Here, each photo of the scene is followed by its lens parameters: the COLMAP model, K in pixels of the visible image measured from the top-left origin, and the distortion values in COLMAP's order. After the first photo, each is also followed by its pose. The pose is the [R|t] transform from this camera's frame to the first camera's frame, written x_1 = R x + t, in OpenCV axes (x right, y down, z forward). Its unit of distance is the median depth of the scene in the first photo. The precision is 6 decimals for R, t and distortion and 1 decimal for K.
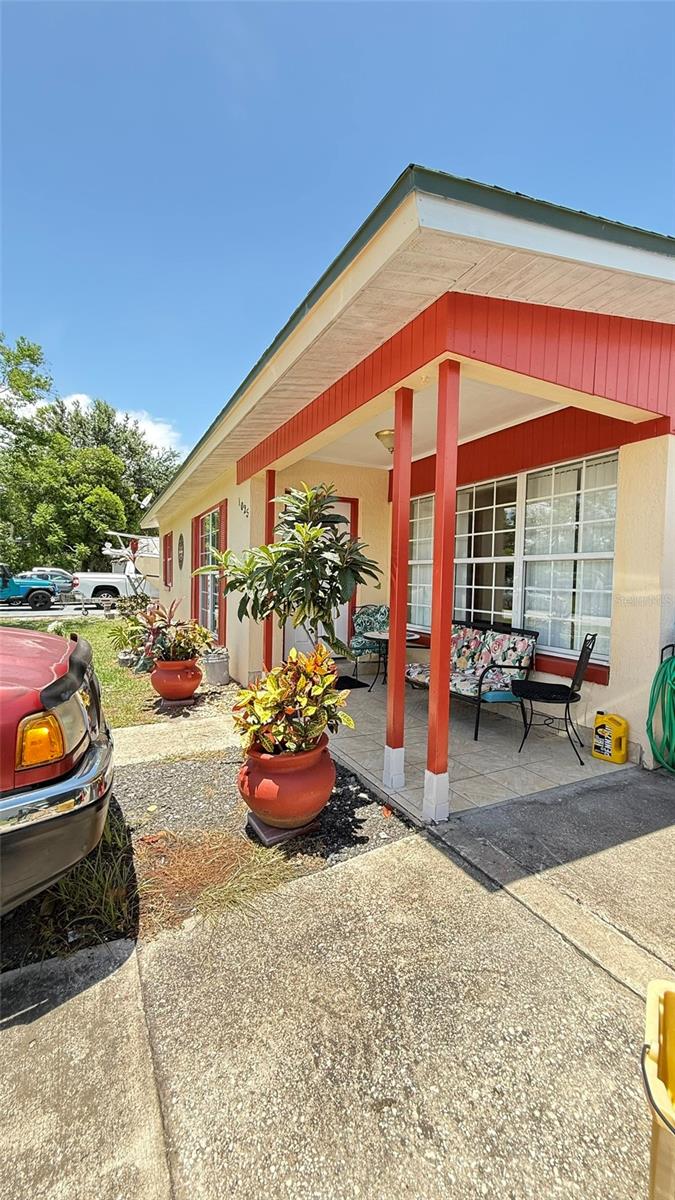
lens RADIAL K [[481.3, 0, 333.7], [0, 481.3, 602.3], [0, 0, 1]] dist [0.002933, 0.000094]
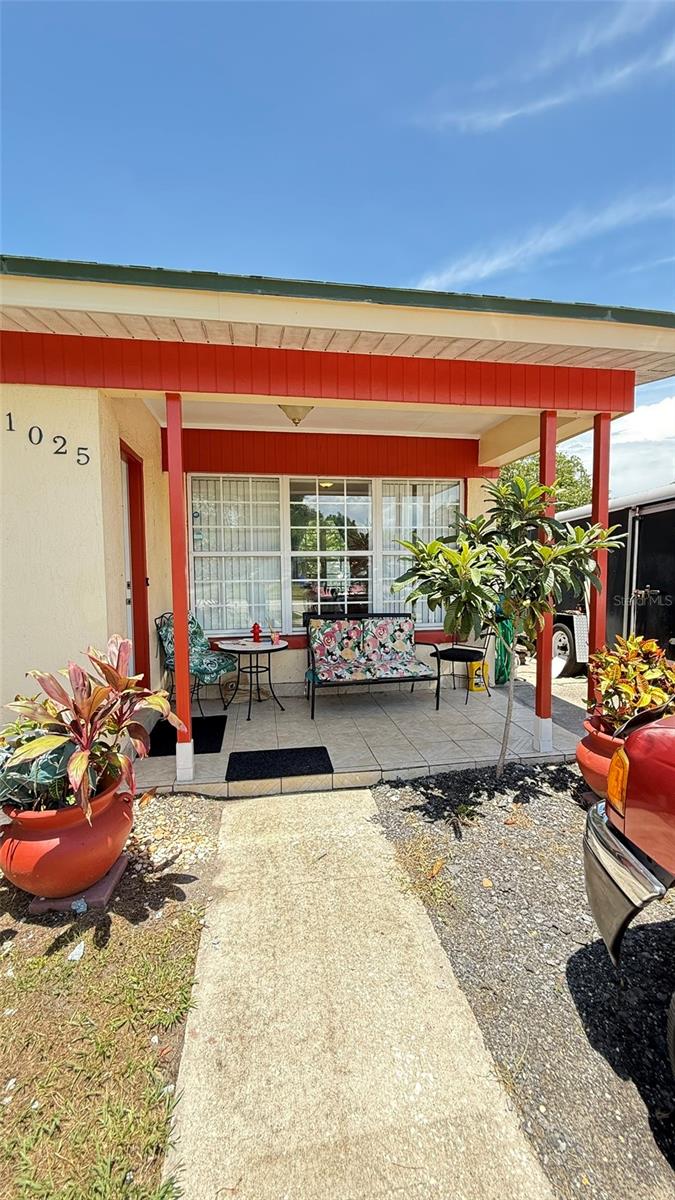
lens RADIAL K [[481.3, 0, 335.4], [0, 481.3, 598.4], [0, 0, 1]] dist [0.002933, 0.000094]
pose [[0.281525, -0.077723, 0.956401, -0.709859], [0.066228, 0.995911, 0.061440, -0.057190], [-0.957266, 0.046043, 0.285521, 0.729251]]
